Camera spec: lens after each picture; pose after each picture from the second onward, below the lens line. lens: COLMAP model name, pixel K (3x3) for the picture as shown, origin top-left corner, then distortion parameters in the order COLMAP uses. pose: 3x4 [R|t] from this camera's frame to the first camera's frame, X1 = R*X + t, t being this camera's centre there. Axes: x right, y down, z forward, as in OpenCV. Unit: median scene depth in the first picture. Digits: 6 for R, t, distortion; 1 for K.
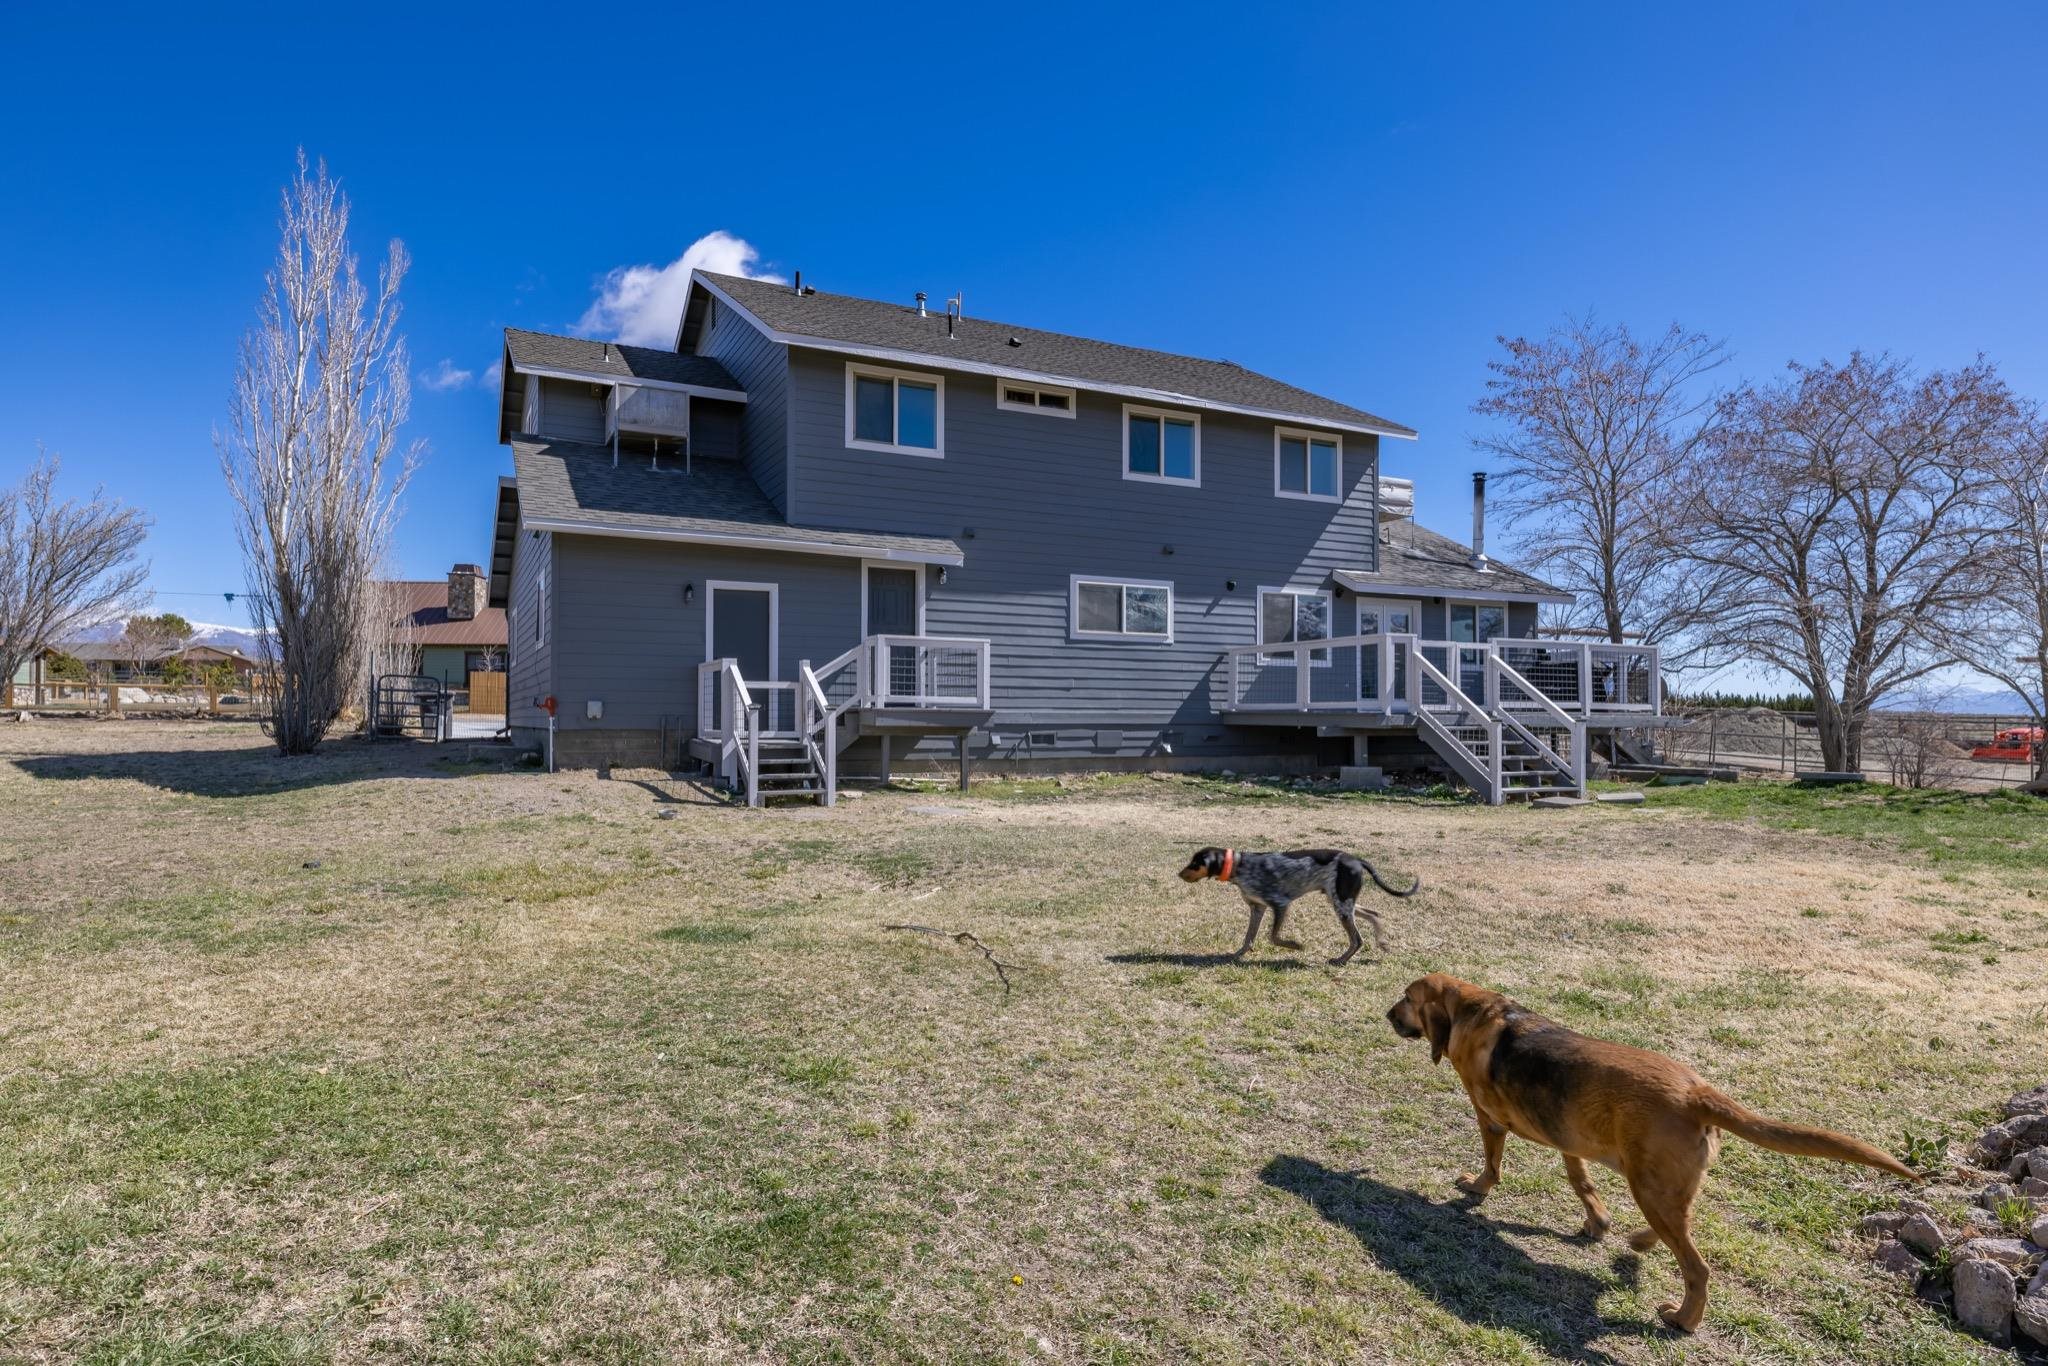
lens RADIAL K [[1147.5, 0, 1011.6], [0, 1147.5, 698.4], [0, 0, 1]] dist [-0.002046, 0.004541]
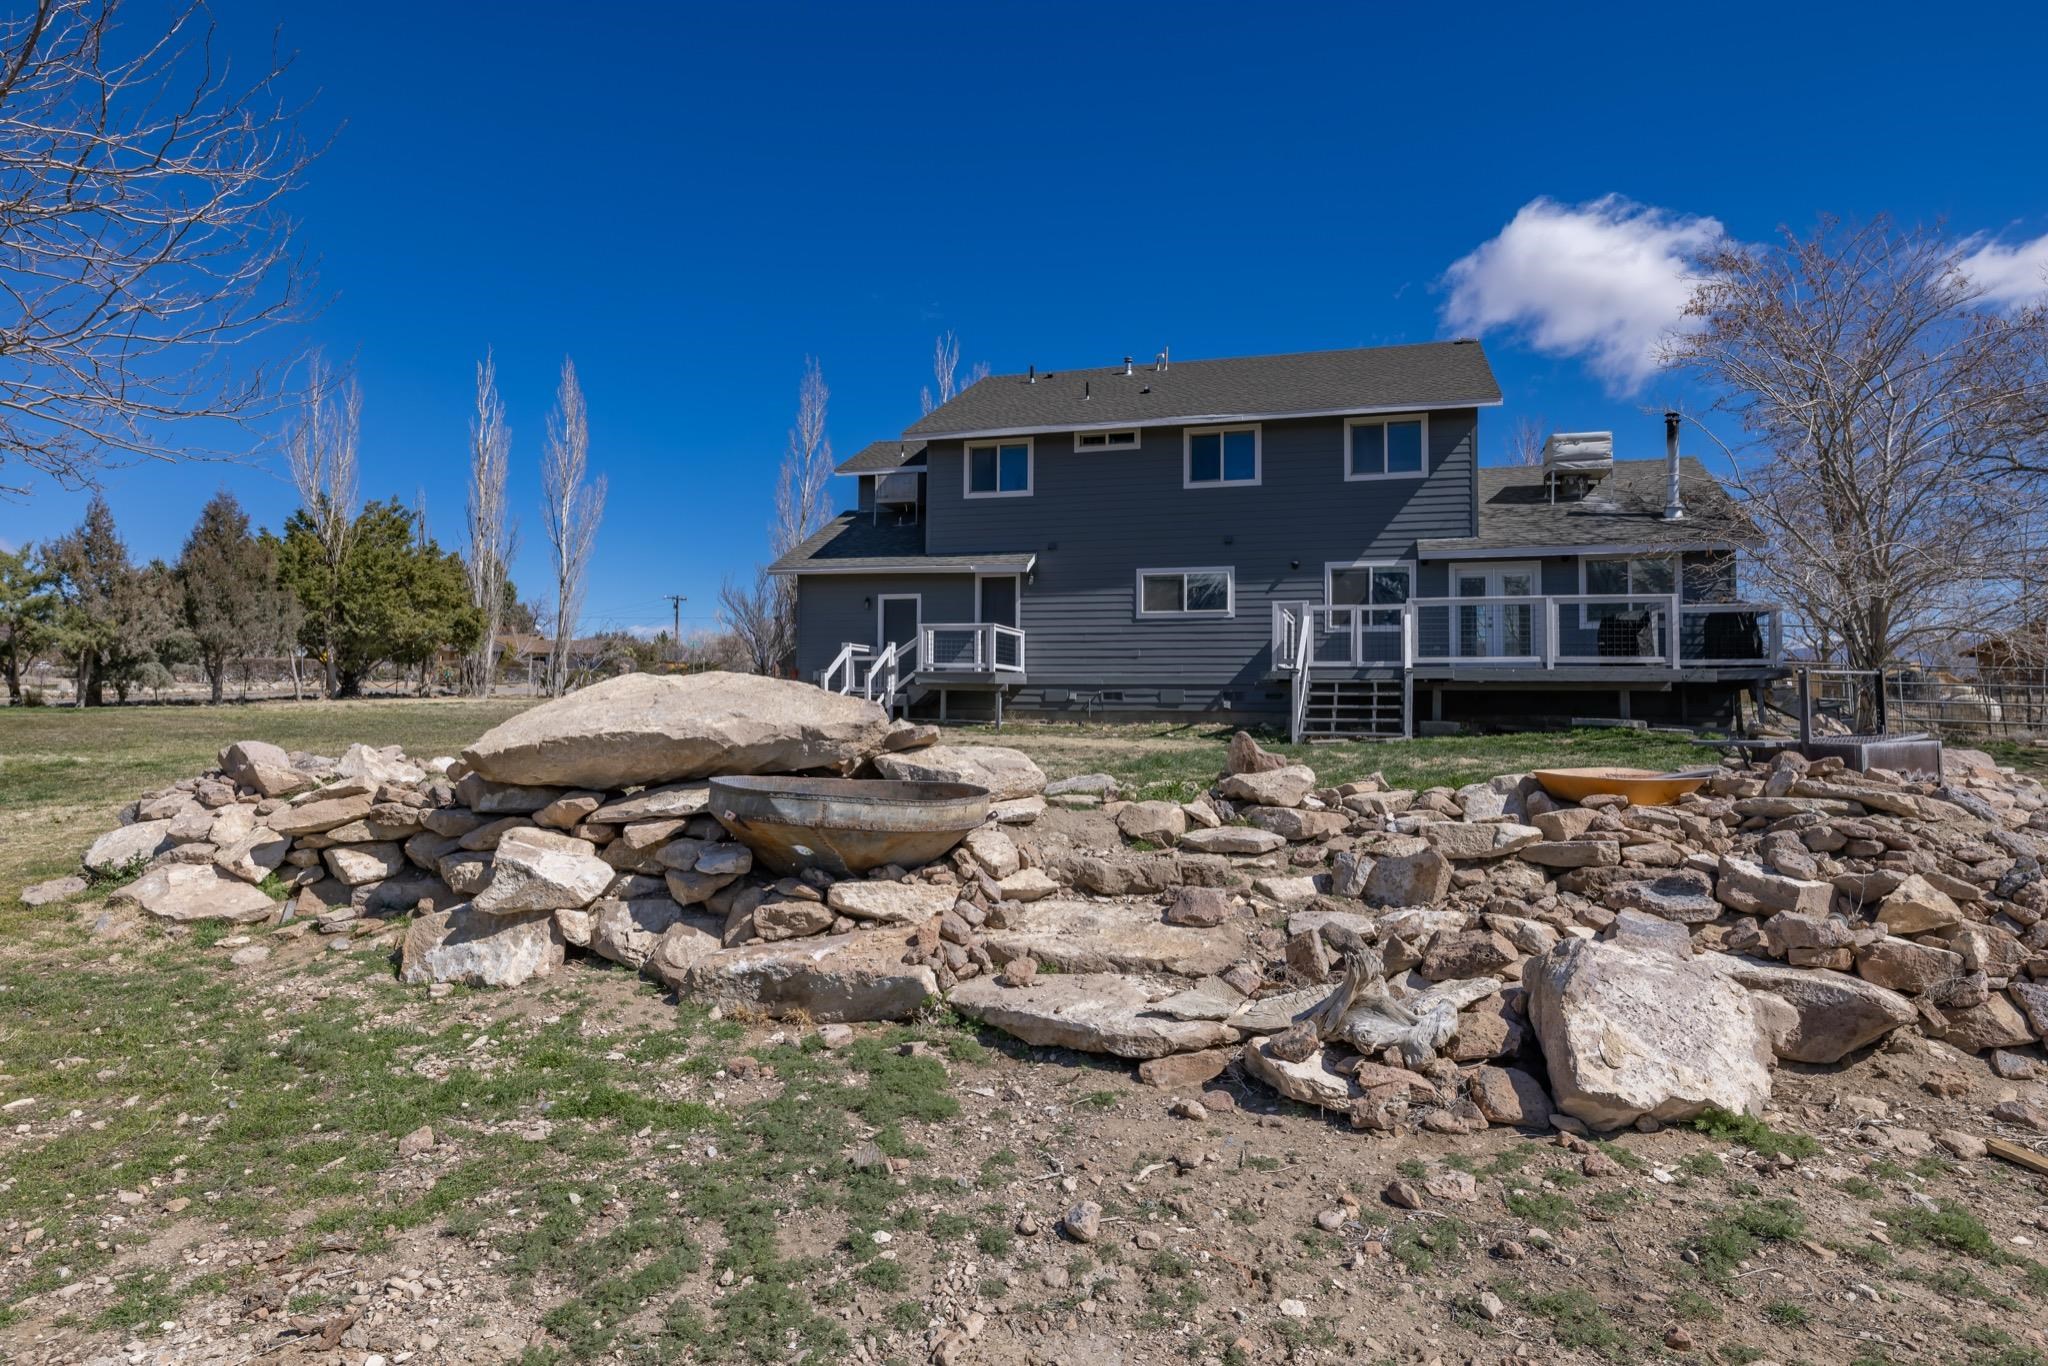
lens RADIAL K [[1147.5, 0, 1013.3], [0, 1147.5, 688.2], [0, 0, 1]] dist [-0.002046, 0.004541]
pose [[0.737267, -0.010112, -0.675526, 0.840267], [0.008219, 0.999948, -0.005998, 0.033813], [0.675552, -0.001130, 0.737312, -0.052439]]
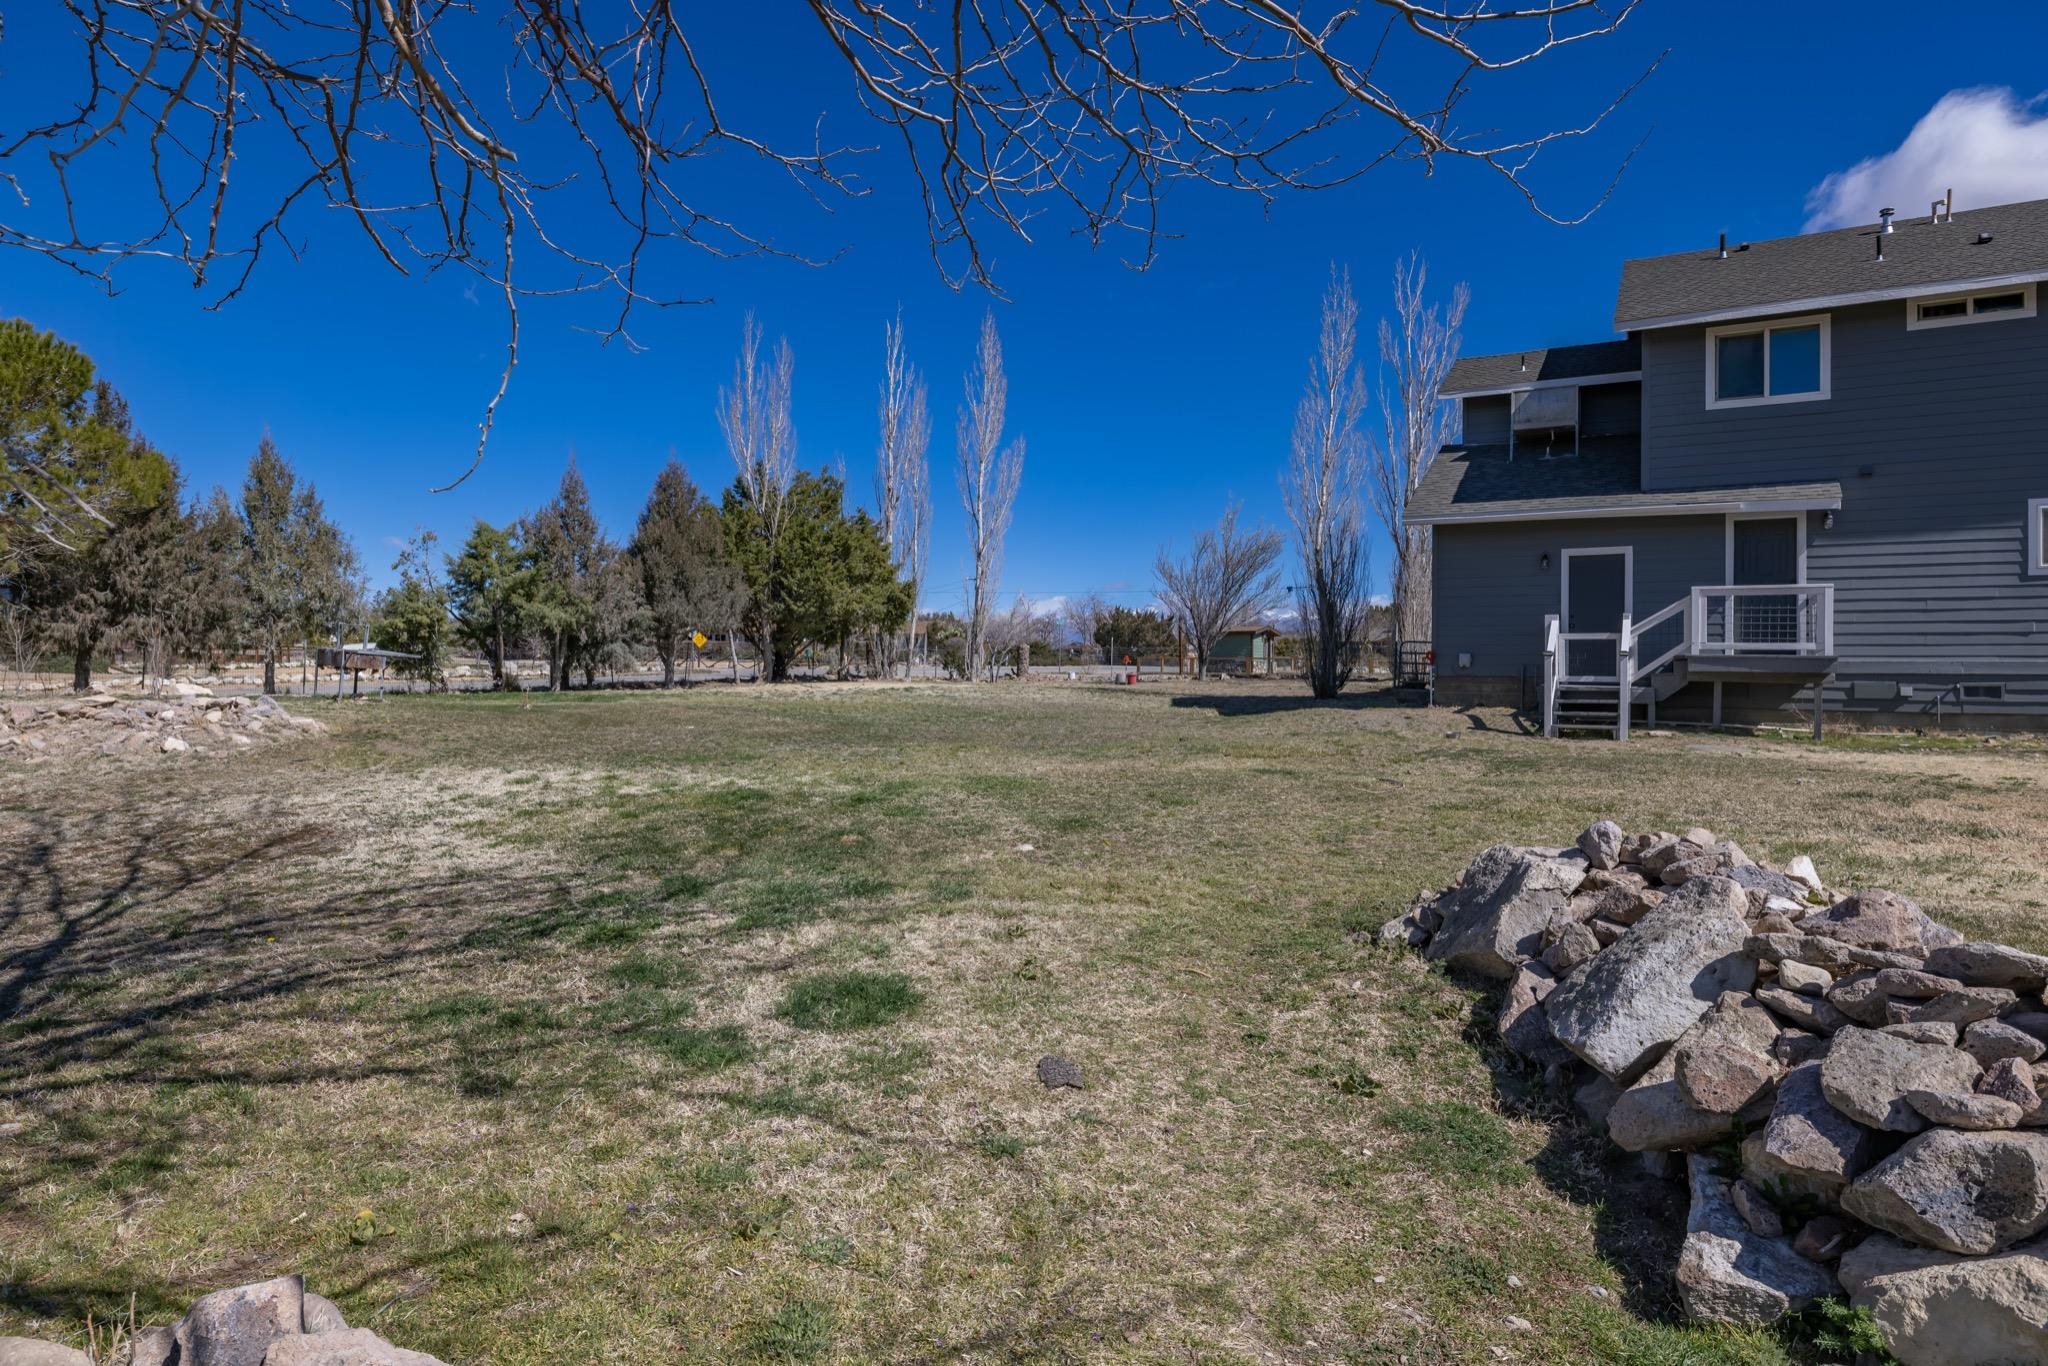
lens RADIAL K [[1147.5, 0, 1015.9], [0, 1147.5, 667.8], [0, 0, 1]] dist [-0.002046, 0.004541]
pose [[0.564428, -0.007522, -0.825448, 0.337082], [0.002649, 0.999970, -0.007301, 0.021692], [0.825478, 0.001934, 0.564431, -0.106026]]
